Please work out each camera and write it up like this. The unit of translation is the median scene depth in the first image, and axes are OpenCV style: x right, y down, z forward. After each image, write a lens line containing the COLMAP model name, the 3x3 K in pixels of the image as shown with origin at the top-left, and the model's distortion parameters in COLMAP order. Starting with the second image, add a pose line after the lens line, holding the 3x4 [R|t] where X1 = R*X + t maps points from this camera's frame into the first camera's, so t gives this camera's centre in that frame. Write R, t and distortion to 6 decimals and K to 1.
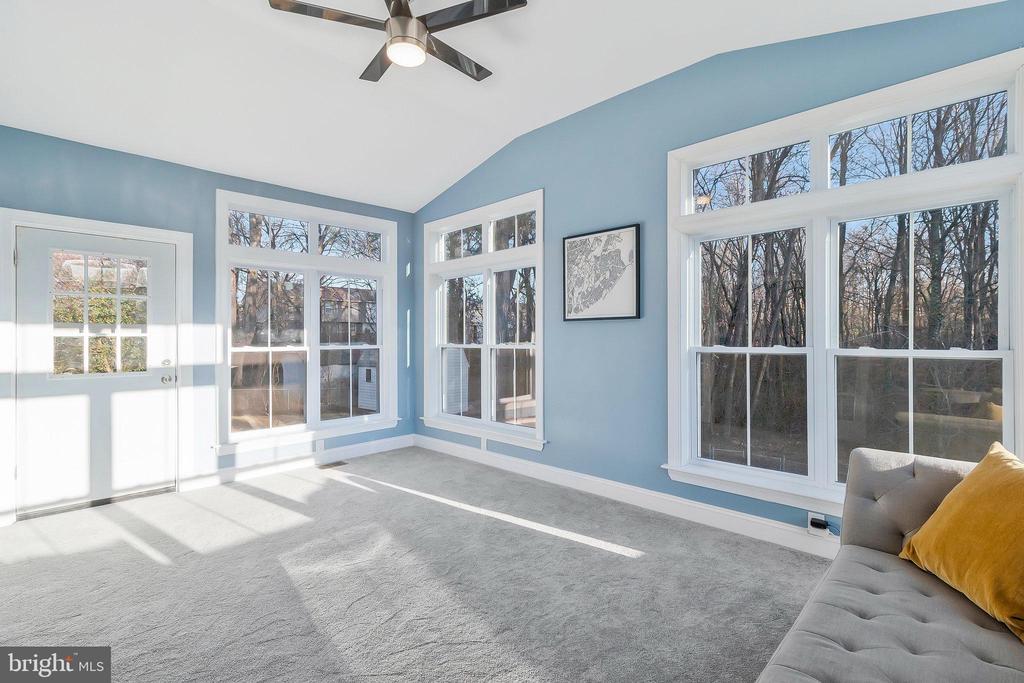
lens RADIAL K [[475.3, 0, 514.8], [0, 475.3, 342.8], [0, 0, 1]] dist [0.002138, -0.000201]
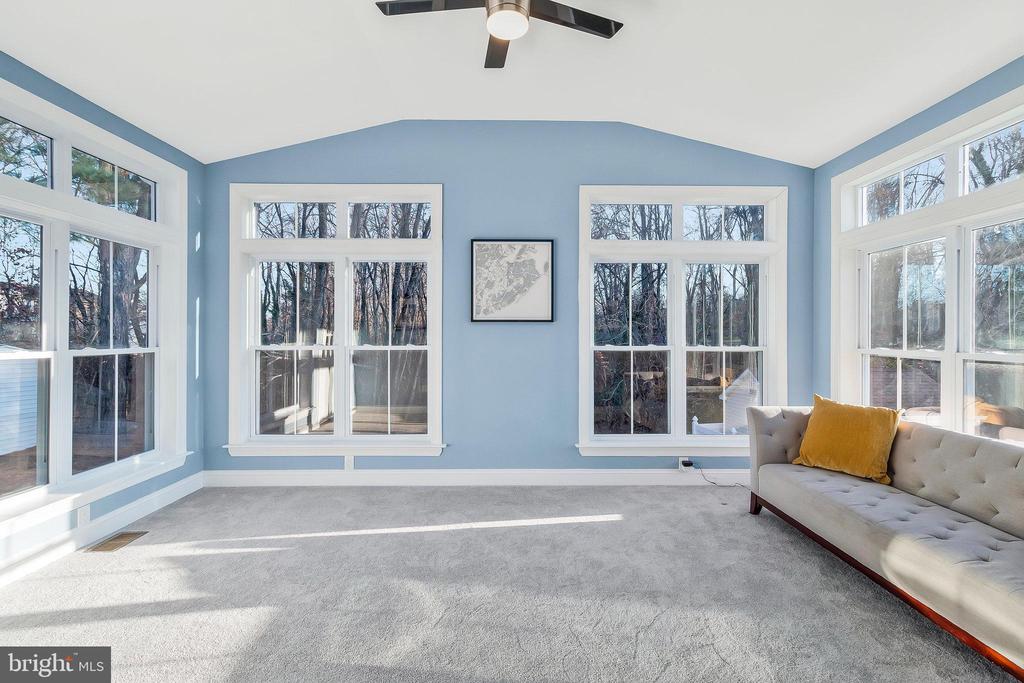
lens RADIAL K [[475.3, 0, 515.0], [0, 475.3, 335.4], [0, 0, 1]] dist [0.002138, -0.000201]
pose [[0.703120, 0.004632, 0.711056, -0.556687], [0.002463, 0.999957, -0.008949, -0.007377], [-0.711067, 0.008044, 0.703078, 0.226750]]
